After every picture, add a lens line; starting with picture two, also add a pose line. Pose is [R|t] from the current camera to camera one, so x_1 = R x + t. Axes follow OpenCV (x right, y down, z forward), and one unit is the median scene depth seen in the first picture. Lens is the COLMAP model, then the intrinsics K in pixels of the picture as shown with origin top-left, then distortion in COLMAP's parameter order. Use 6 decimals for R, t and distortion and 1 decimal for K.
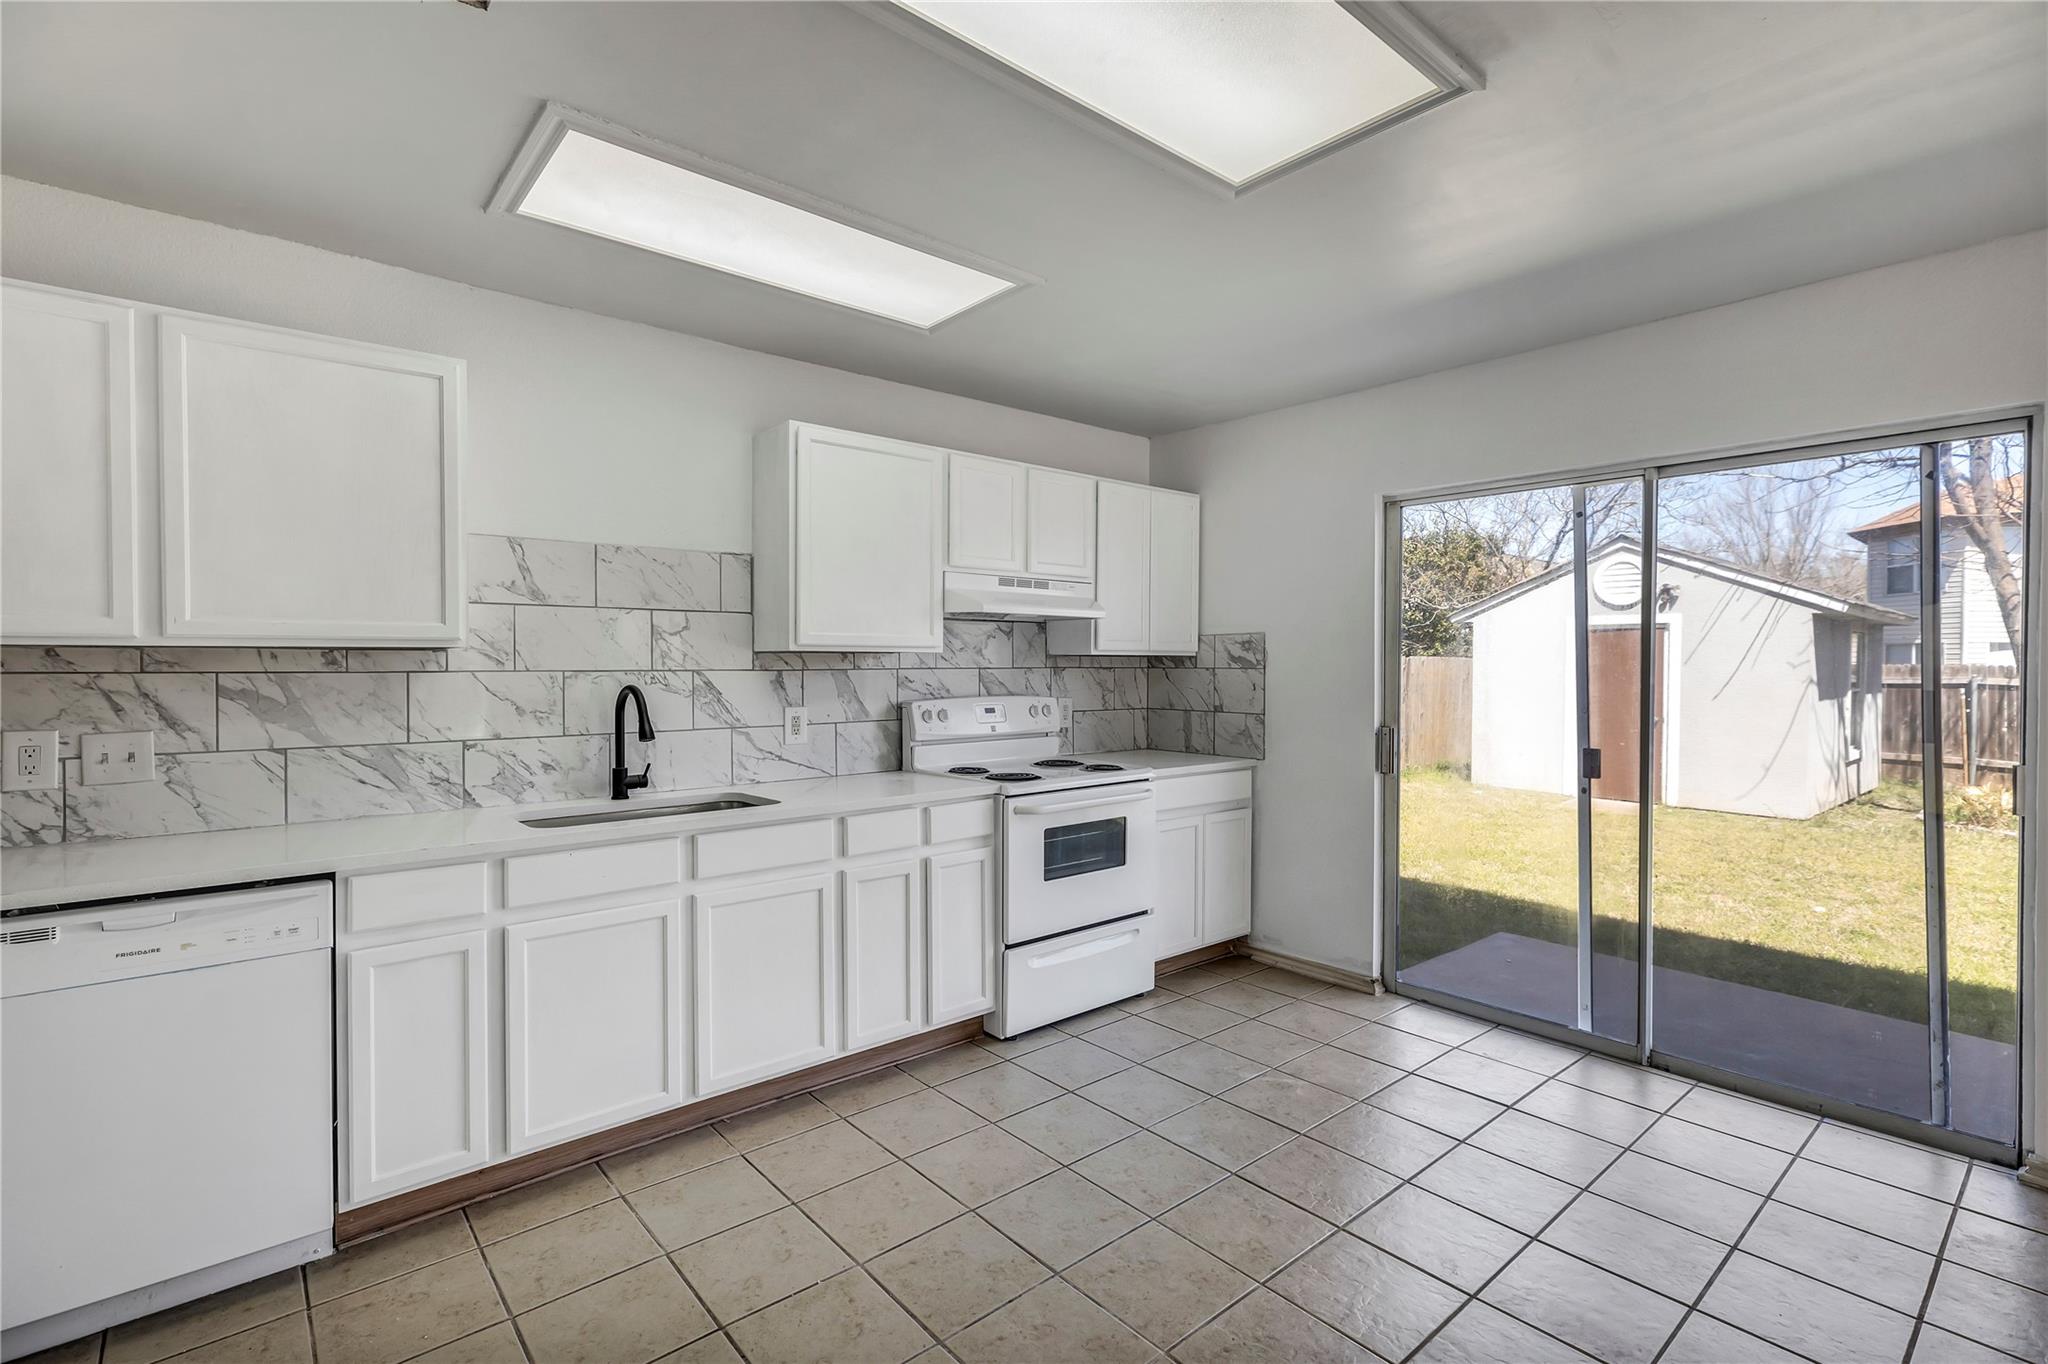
lens RADIAL K [[938.2, 0, 1043.3], [0, 938.2, 672.6], [0, 0, 1]] dist [-0.005982, -0.000215]
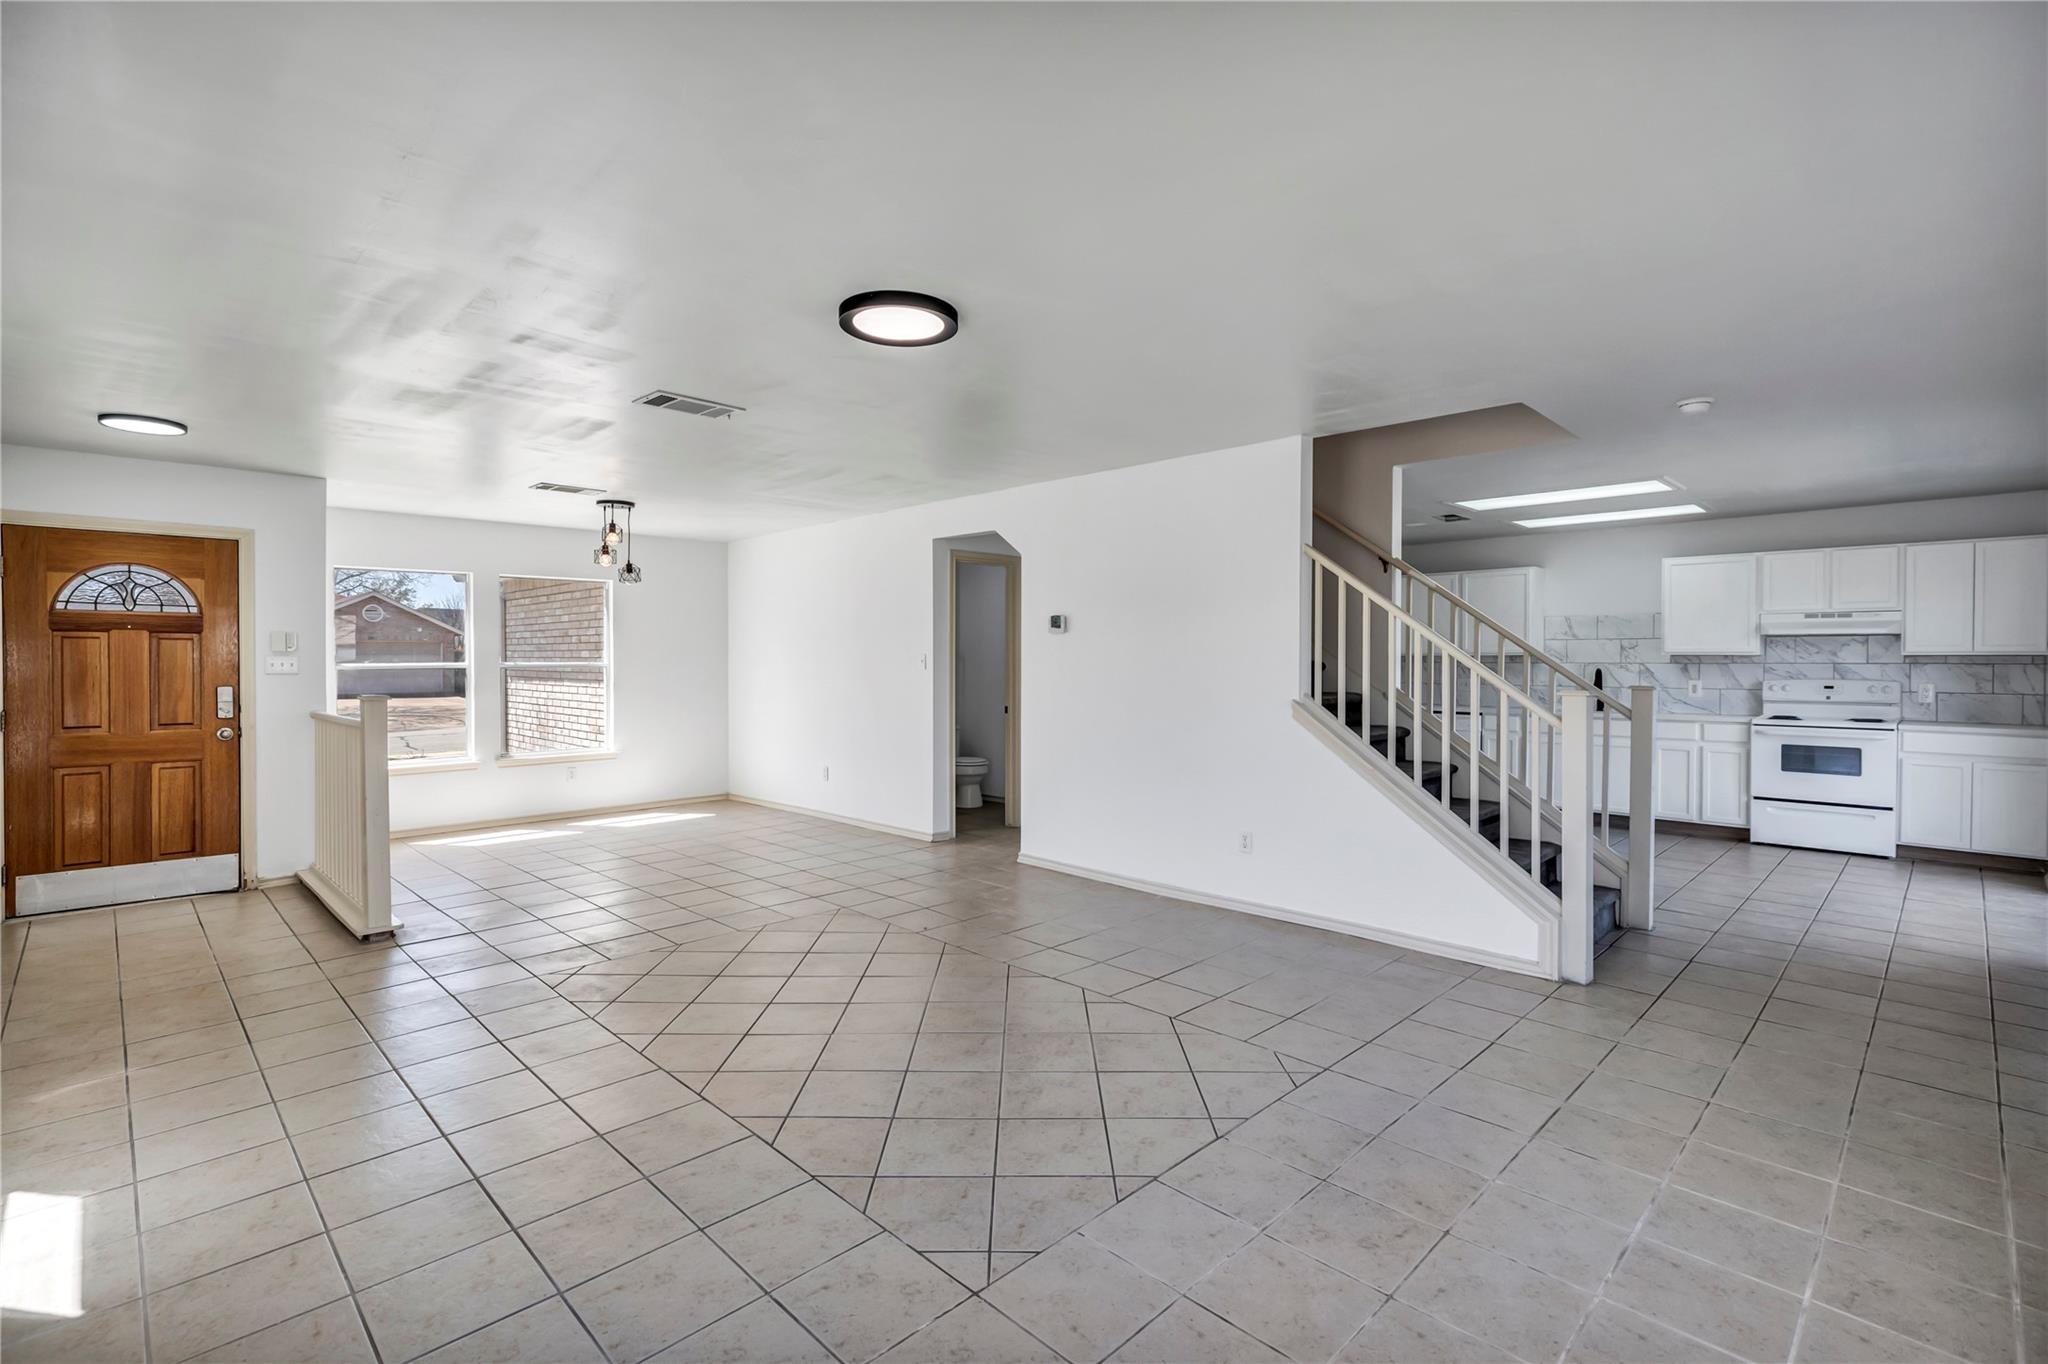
lens RADIAL K [[938.2, 0, 1036.7], [0, 938.2, 672.8], [0, 0, 1]] dist [-0.005982, -0.000215]
pose [[0.080702, 0.012314, -0.996662, 1.909571], [-0.012204, 0.999861, 0.011365, 0.013950], [0.996664, 0.011246, 0.080842, -0.752222]]
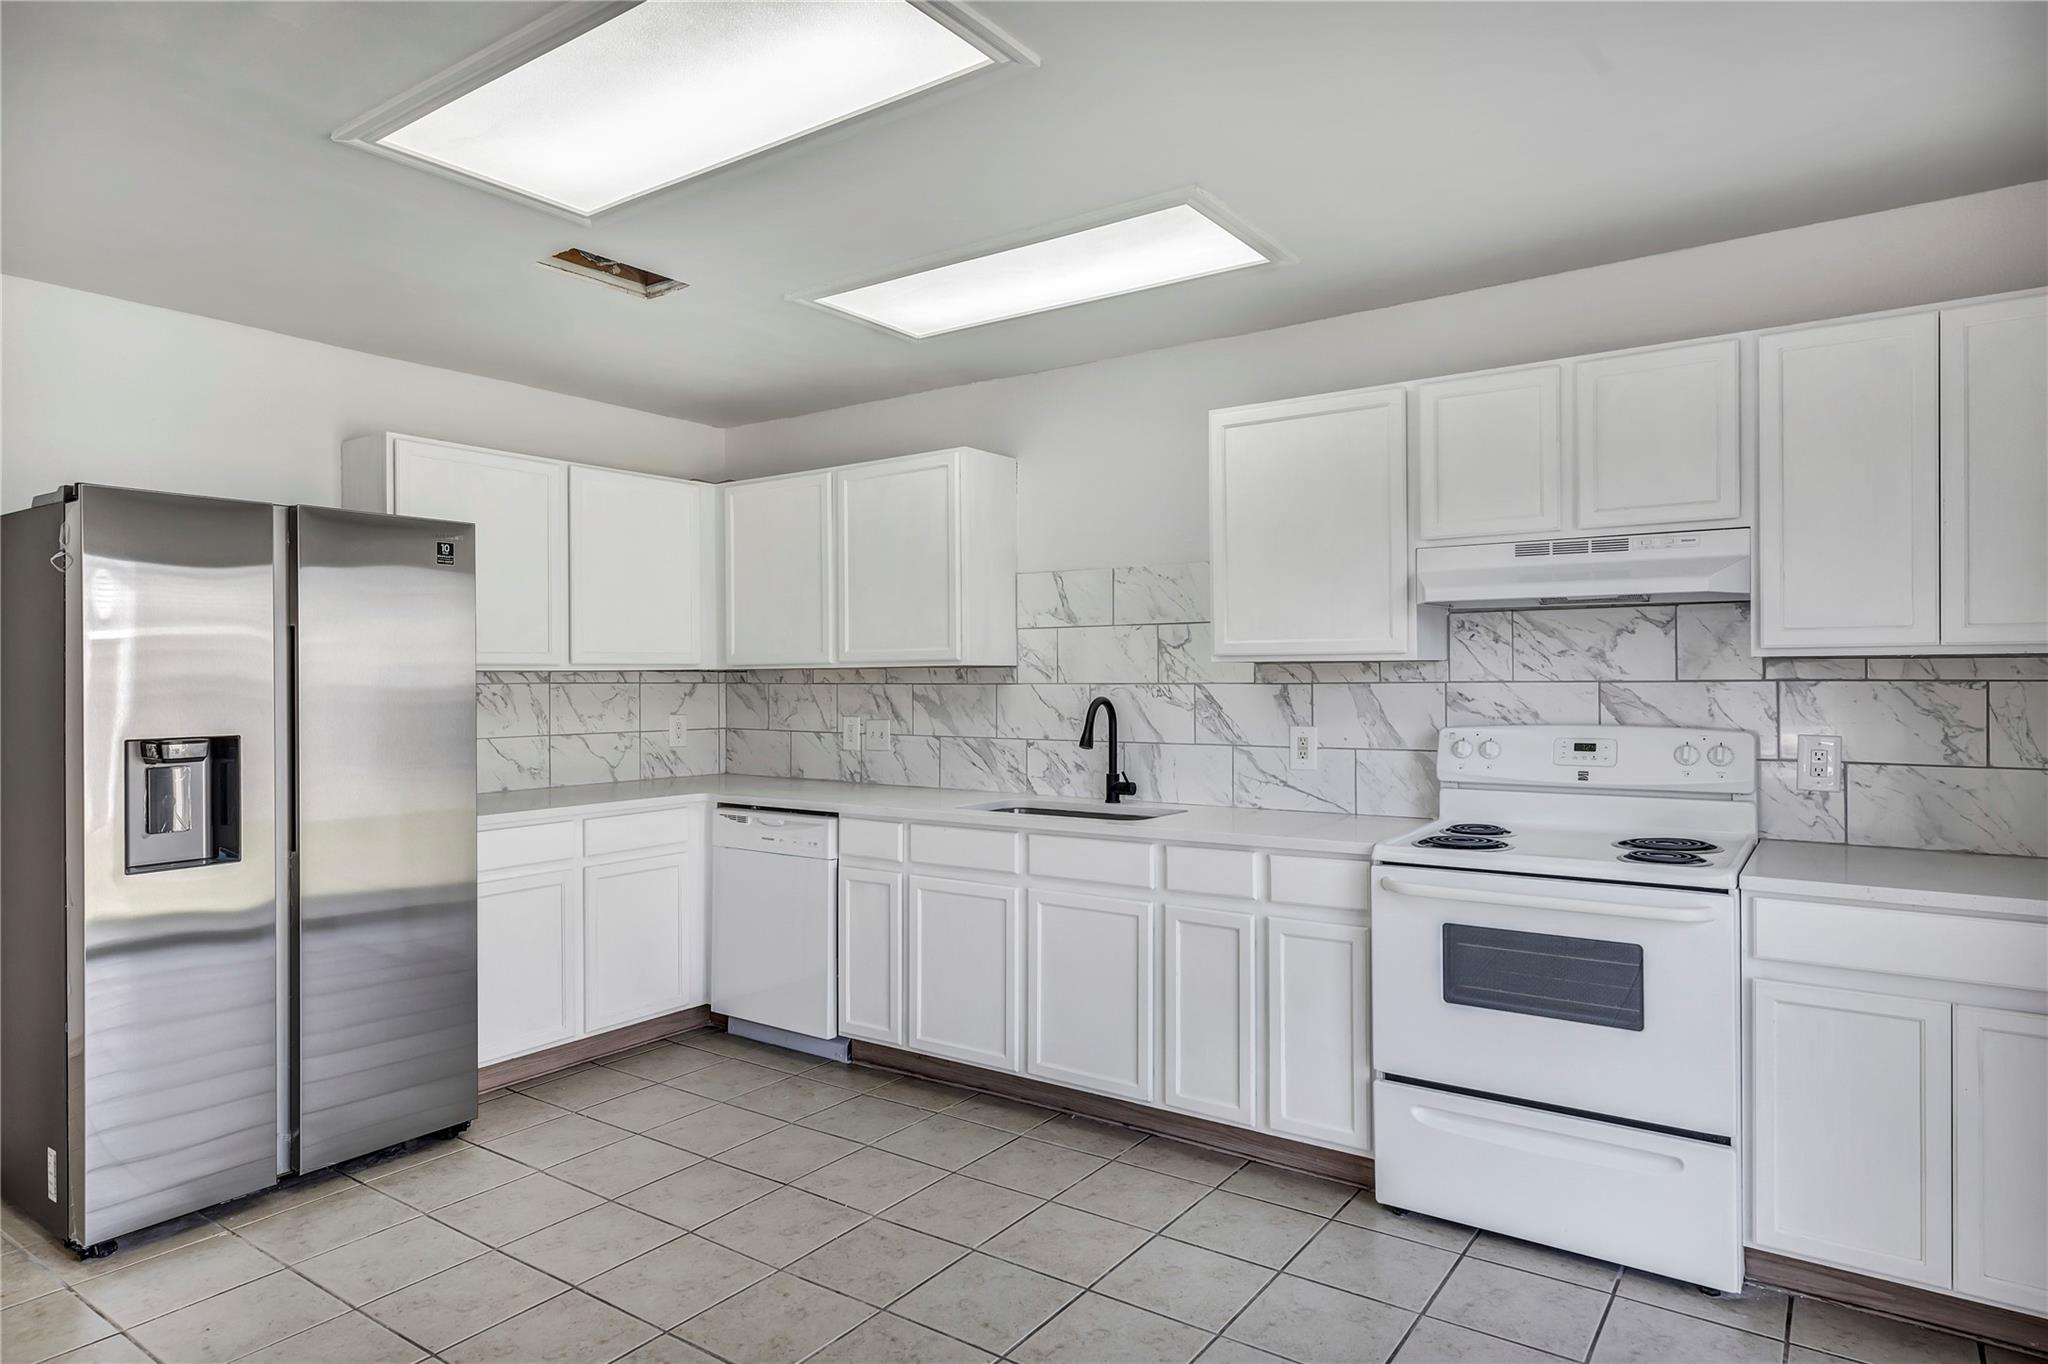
lens RADIAL K [[1177.6, 0, 1038.2], [0, 1177.6, 674.1], [0, 0, 1]] dist [-0.002502, -0.000333]
pose [[0.243021, -0.004908, -0.970009, 0.775207], [-0.004645, 0.999970, -0.006223, -0.003717], [0.970010, 0.006018, 0.242991, 0.538514]]
